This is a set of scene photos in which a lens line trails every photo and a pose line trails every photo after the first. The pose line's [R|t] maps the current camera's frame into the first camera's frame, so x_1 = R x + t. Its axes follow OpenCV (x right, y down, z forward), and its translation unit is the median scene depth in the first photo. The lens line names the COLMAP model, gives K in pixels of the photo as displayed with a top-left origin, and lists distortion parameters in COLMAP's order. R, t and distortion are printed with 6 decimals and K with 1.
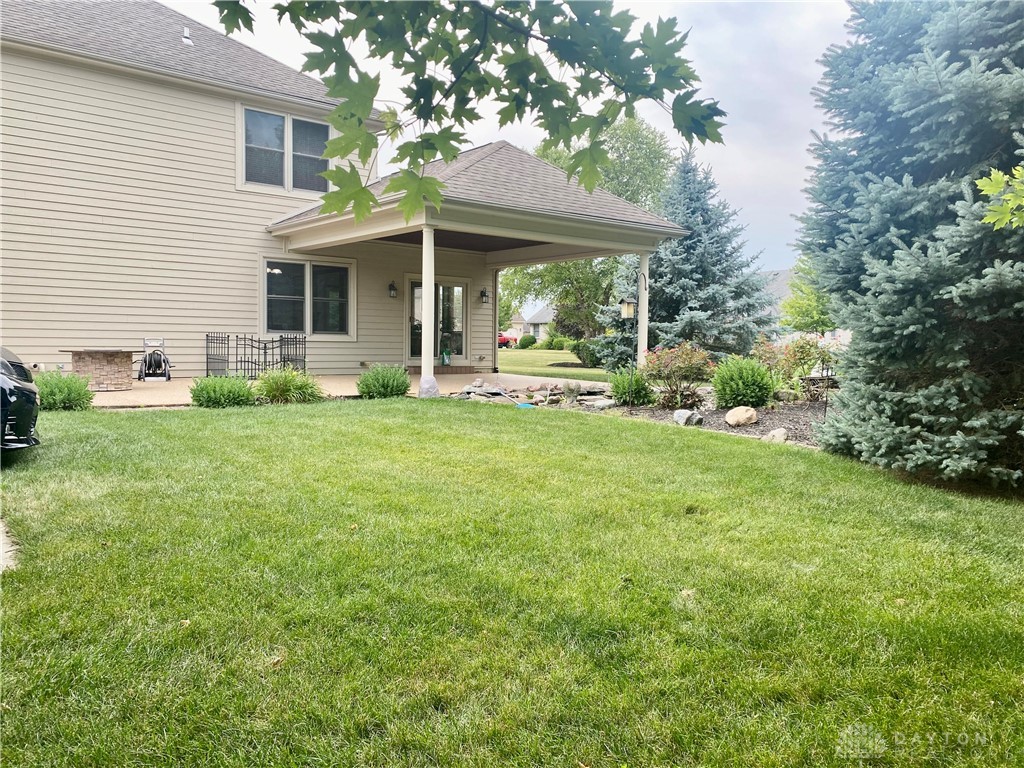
lens RADIAL K [[773.9, 0, 514.9], [0, 773.9, 381.7], [0, 0, 1]] dist [0.023968, -0.009579]
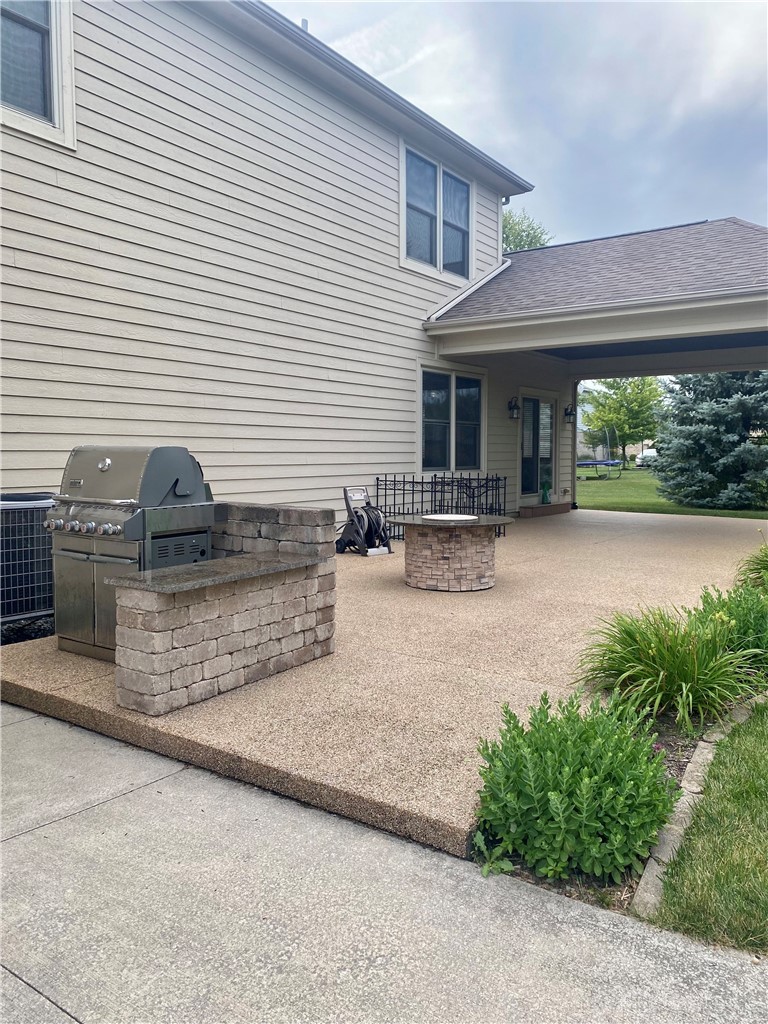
lens RADIAL K [[773.9, 0, 382.7], [0, 773.9, 513.6], [0, 0, 1]] dist [0.023968, -0.009579]
pose [[0.958320, -0.039121, 0.283006, -0.557305], [0.030890, 0.998962, 0.033490, -0.049305], [-0.284022, -0.023352, 0.958533, 0.326362]]
